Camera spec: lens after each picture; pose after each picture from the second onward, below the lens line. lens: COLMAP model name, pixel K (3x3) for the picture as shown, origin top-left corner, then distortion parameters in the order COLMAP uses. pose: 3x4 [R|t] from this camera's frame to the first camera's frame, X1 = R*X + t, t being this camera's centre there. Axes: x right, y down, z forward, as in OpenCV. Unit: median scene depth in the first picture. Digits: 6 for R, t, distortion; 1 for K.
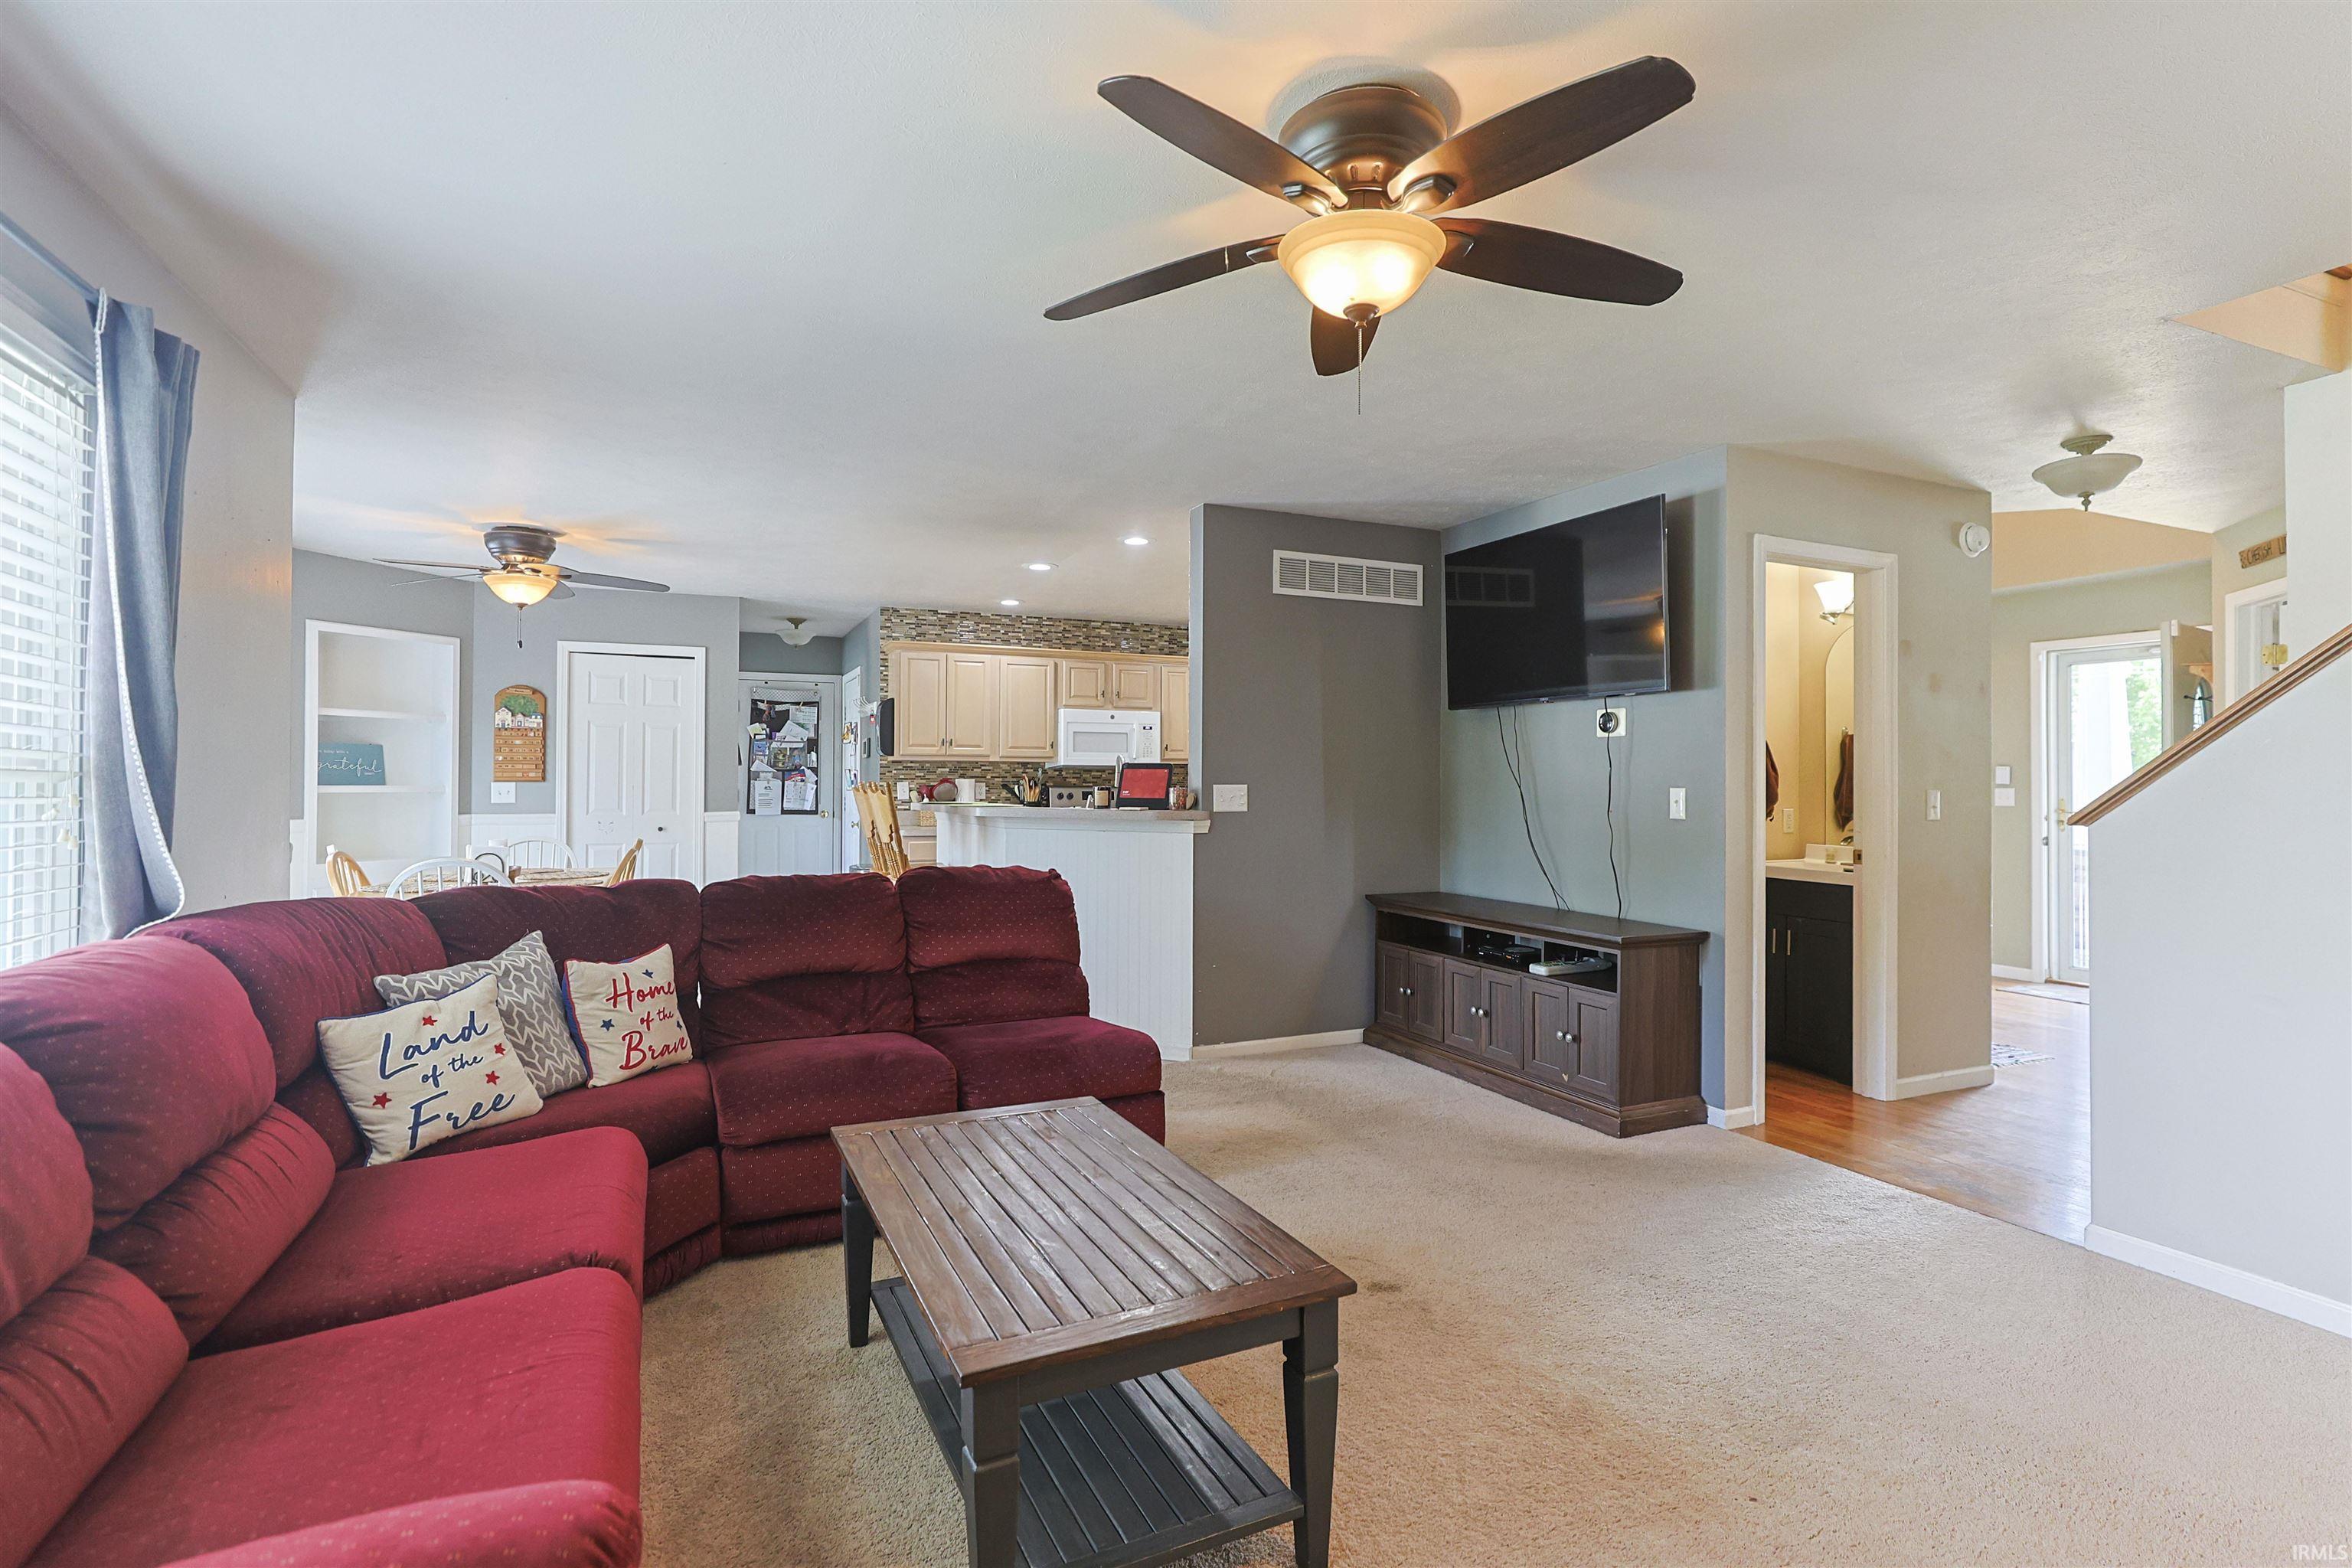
lens RADIAL K [[1118.8, 0, 1180.6], [0, 1118.8, 764.6], [0, 0, 1]] dist [-0.028649, 0.011119]
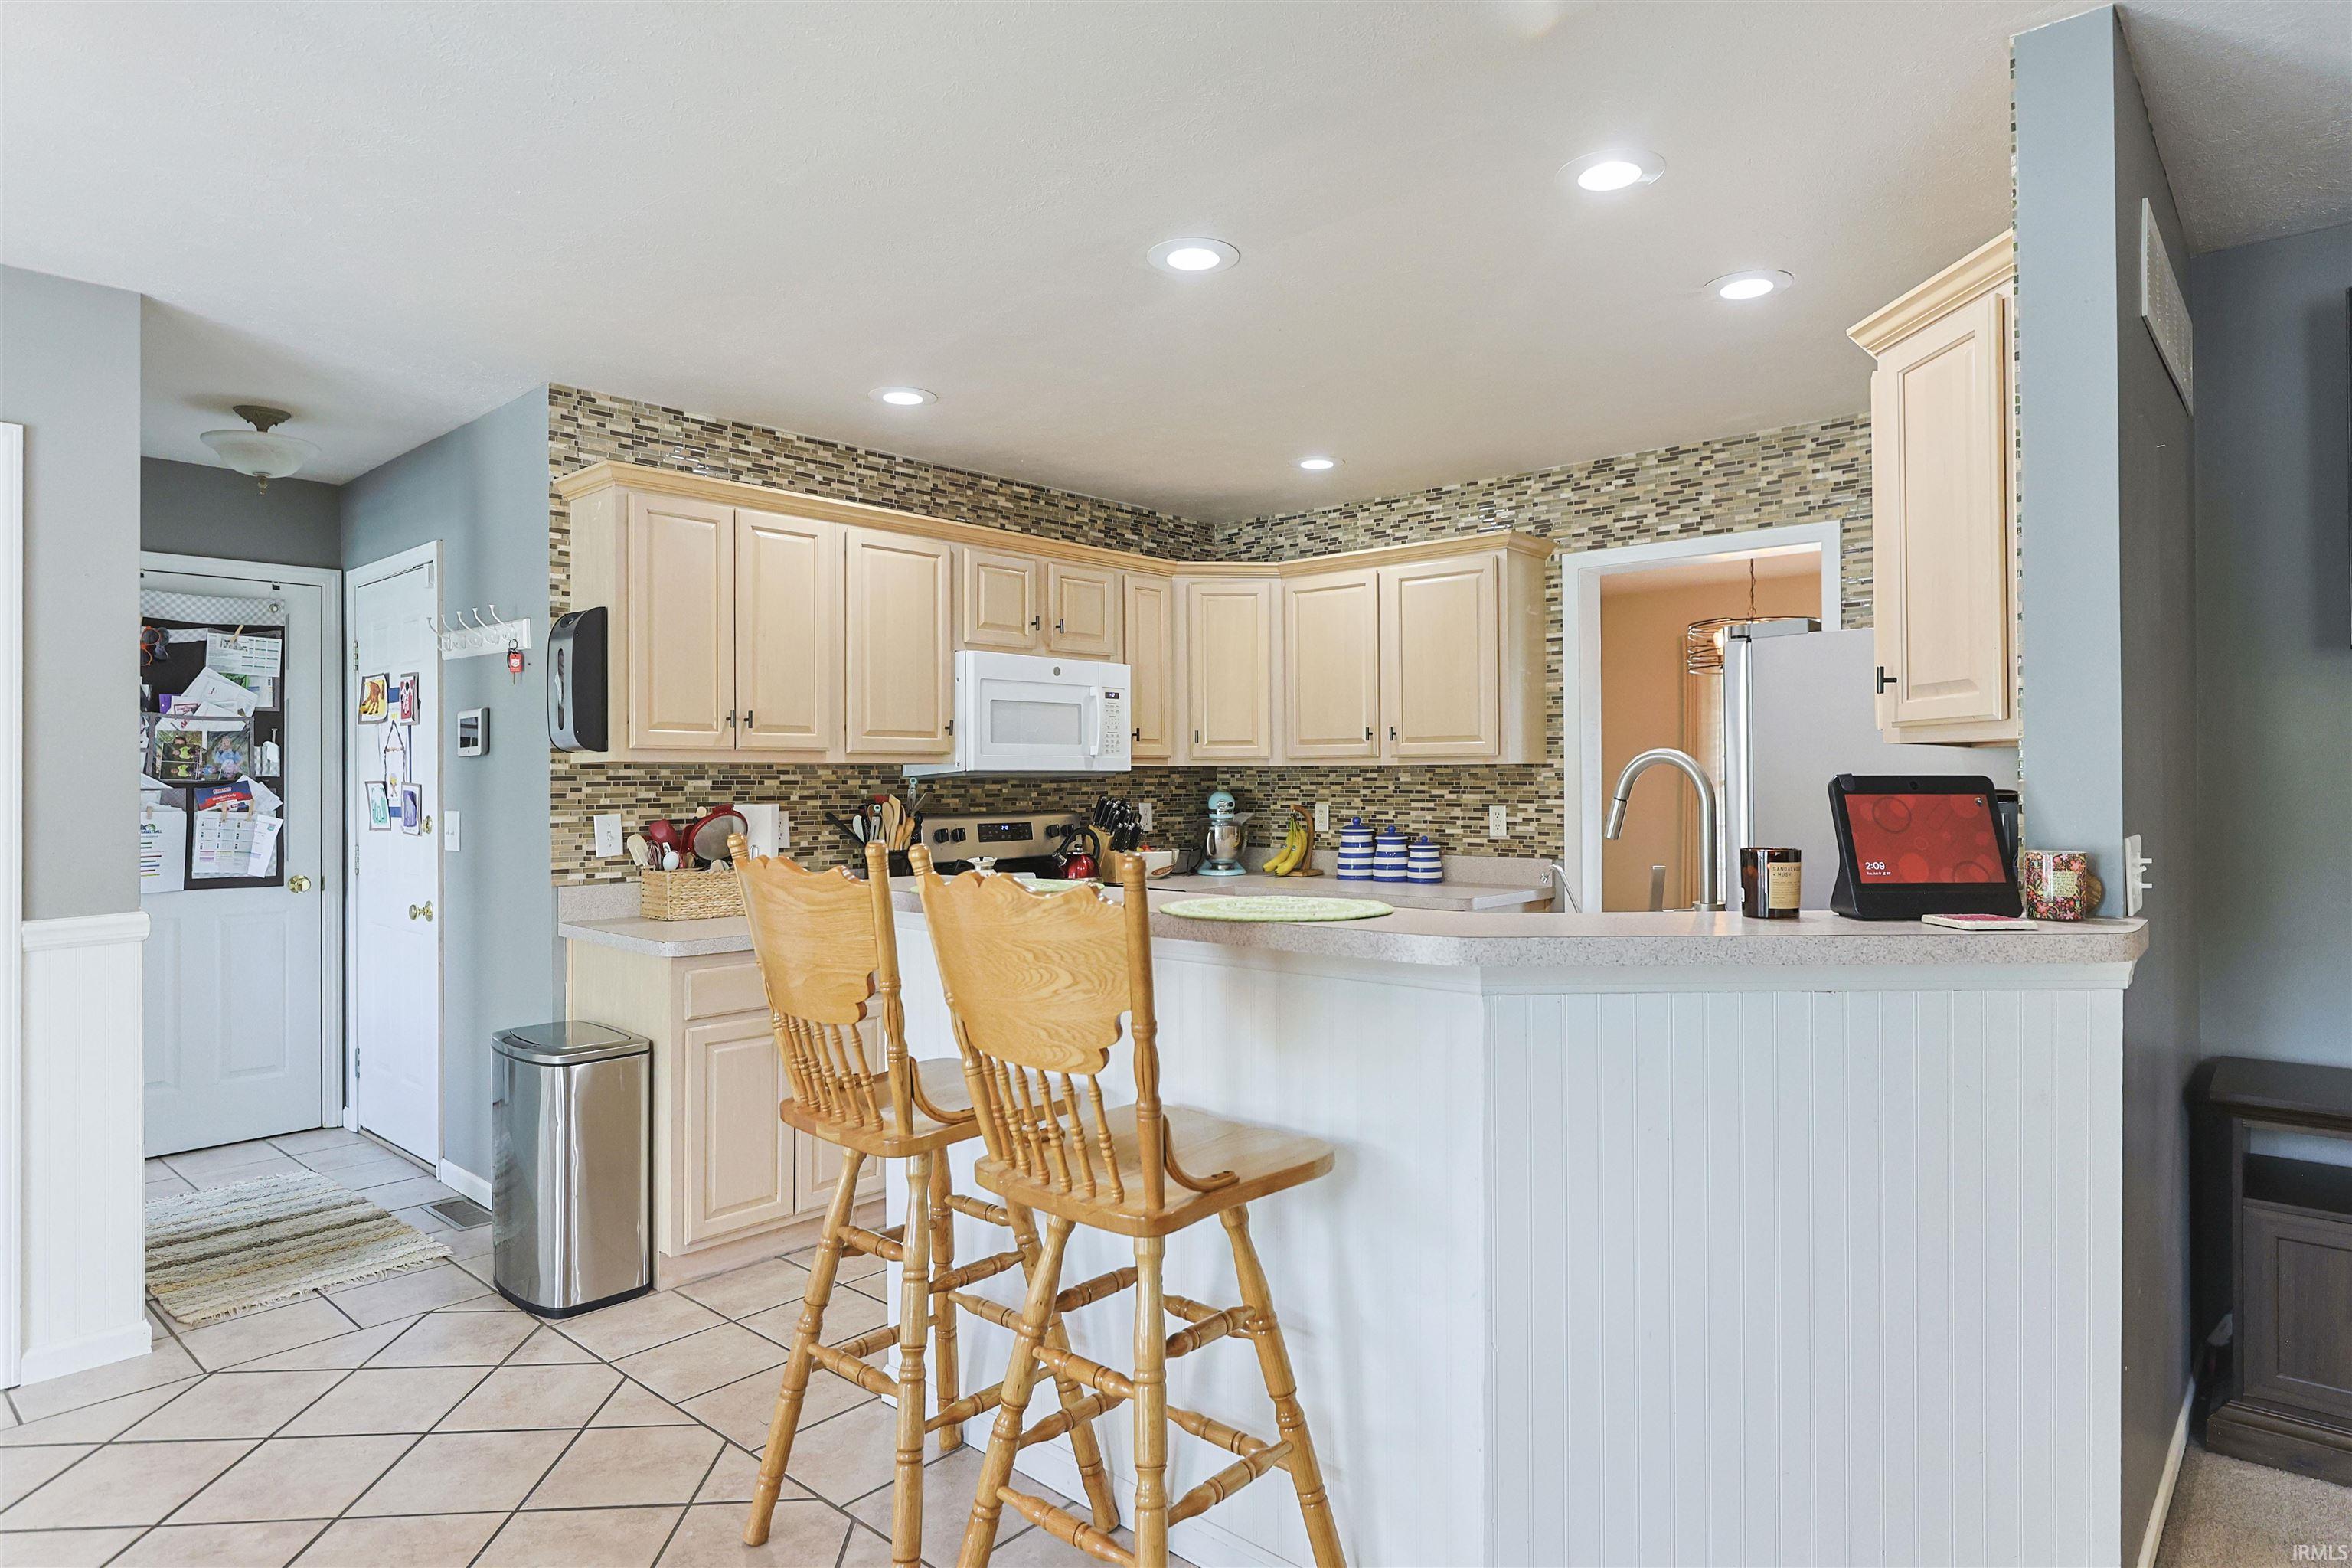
lens RADIAL K [[1316.9, 0, 1177.3], [0, 1316.9, 769.7], [0, 0, 1]] dist [-0.000624, -0.000068]
pose [[0.920135, -0.005660, 0.391560, -0.236842], [0.002818, 0.999965, 0.007832, -0.004108], [-0.391591, -0.006104, 0.920119, 0.450866]]
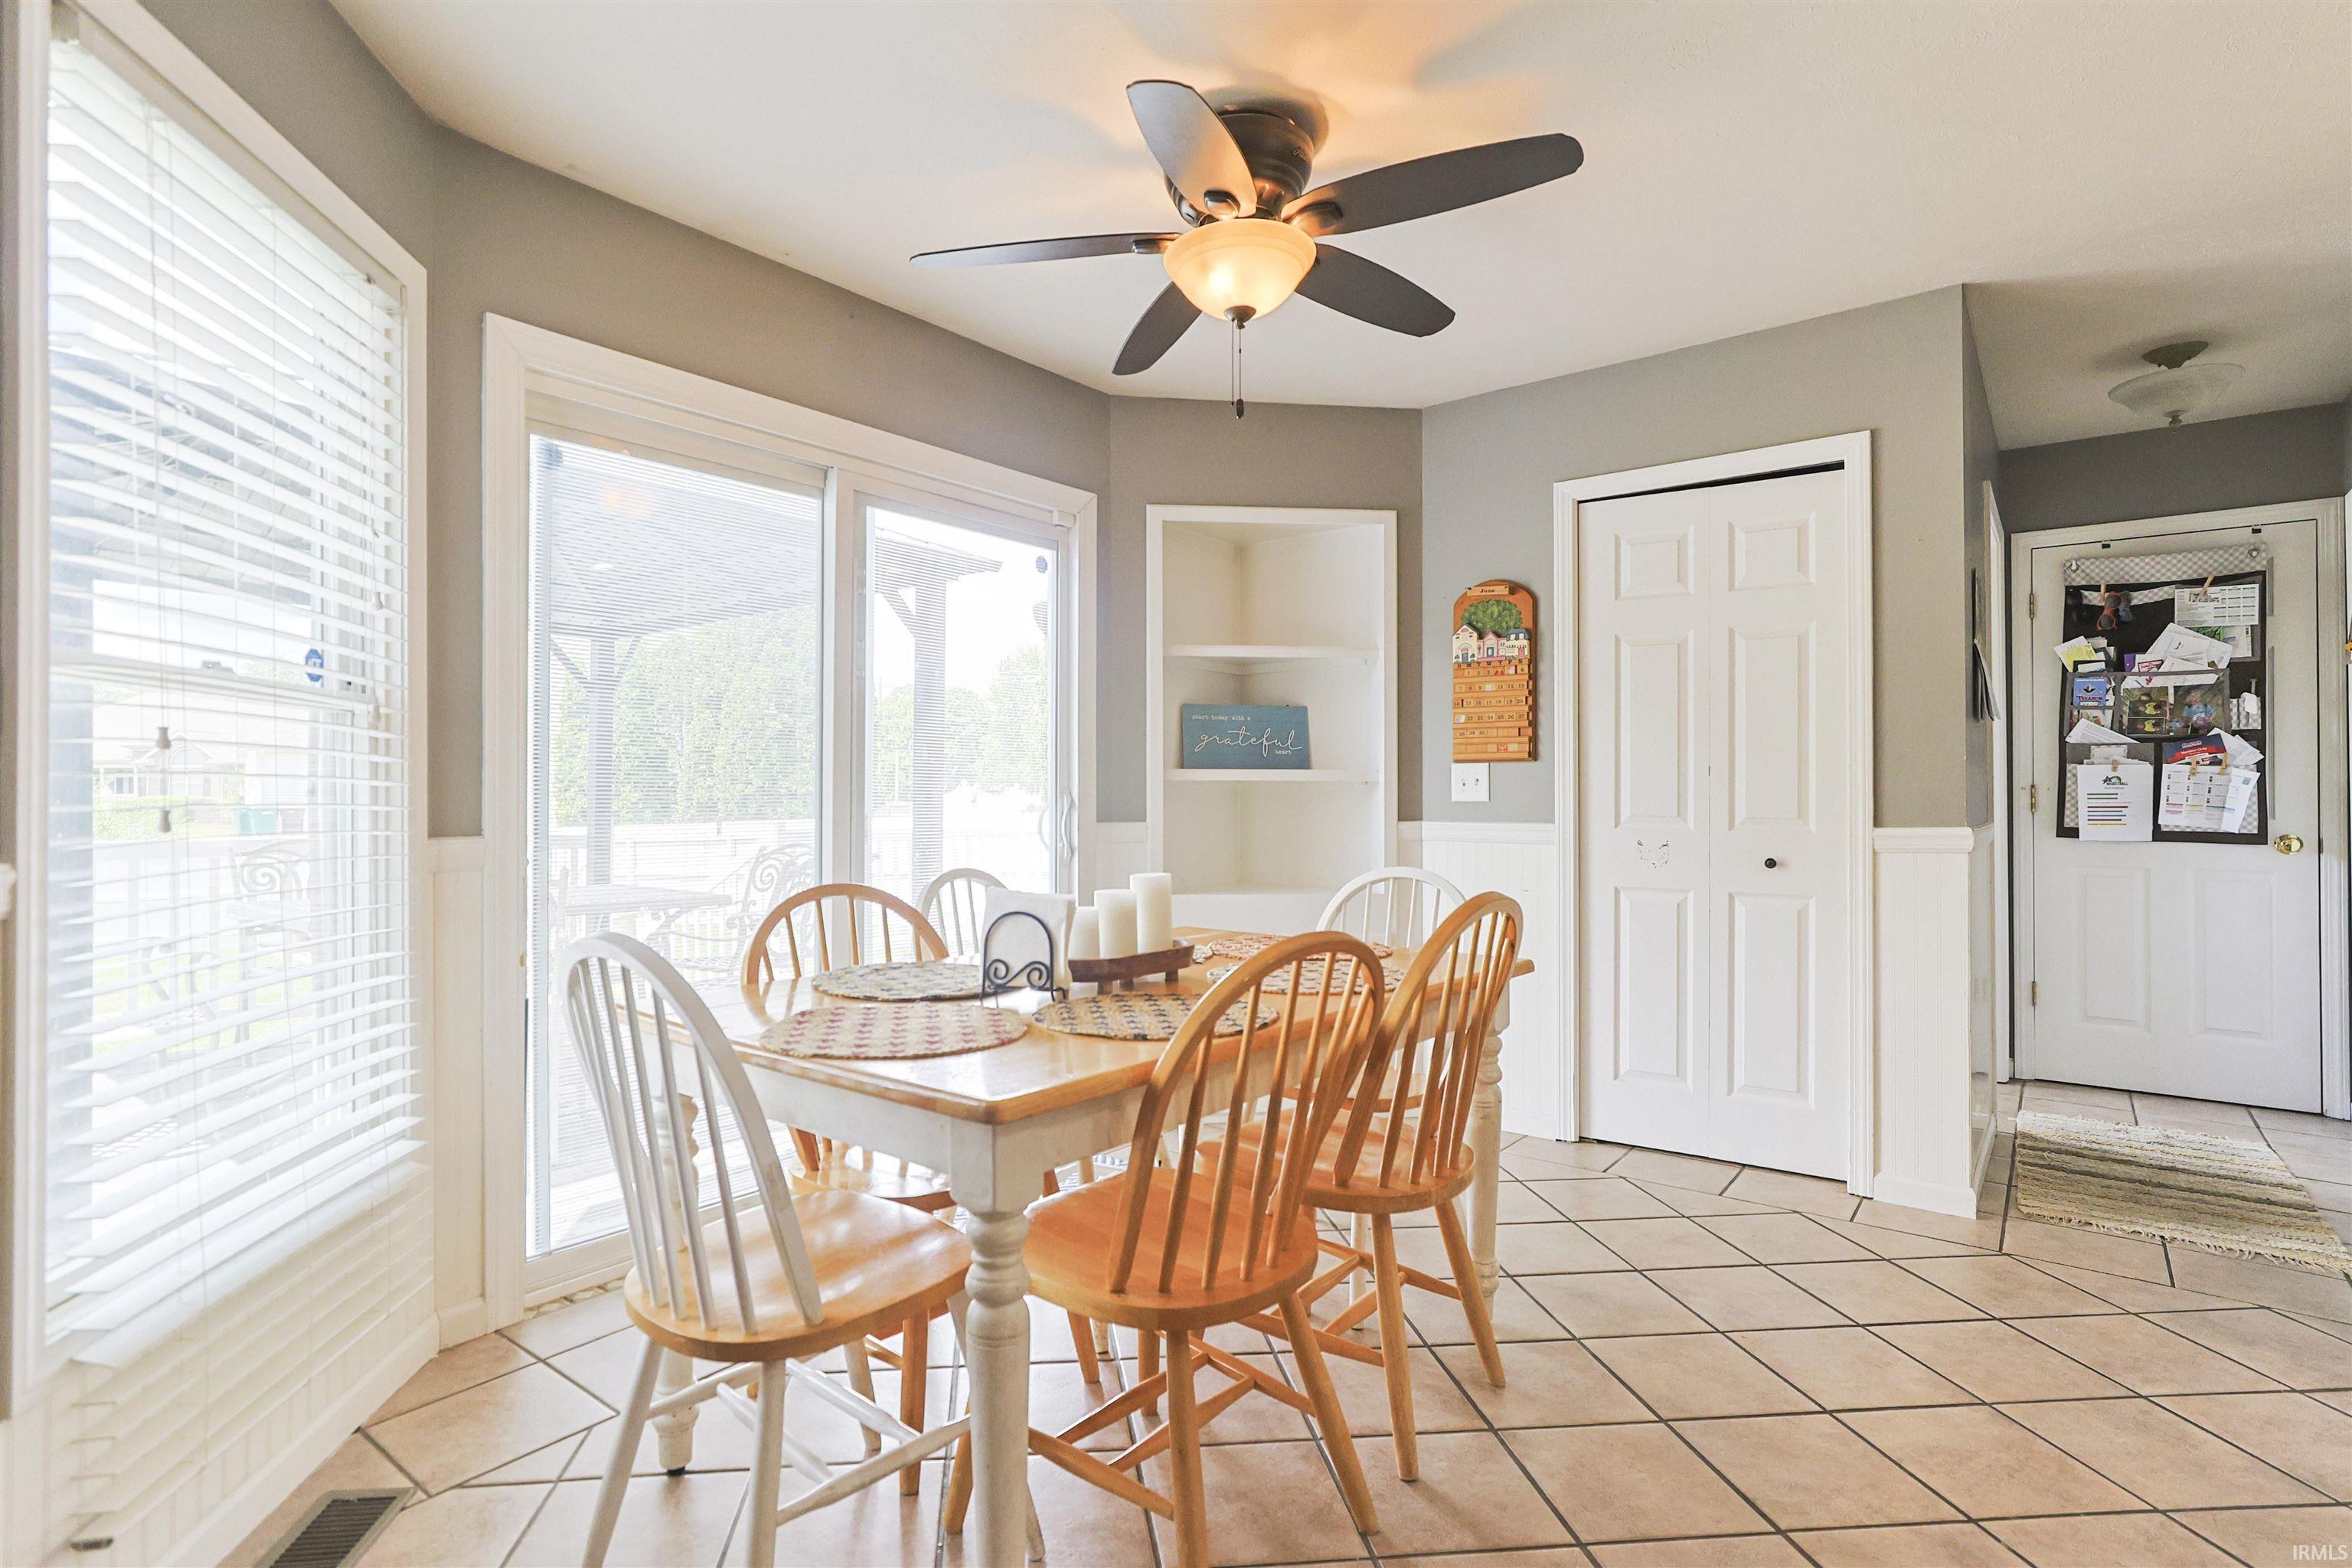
lens RADIAL K [[1152.3, 0, 1150.3], [0, 1152.3, 782.6], [0, 0, 1]] dist [0.000945, 0.001515]
pose [[0.445923, -0.014043, -0.894961, -0.146666], [0.012643, 0.999876, -0.009389, 0.024117], [0.894982, -0.007128, 0.446045, 0.509124]]
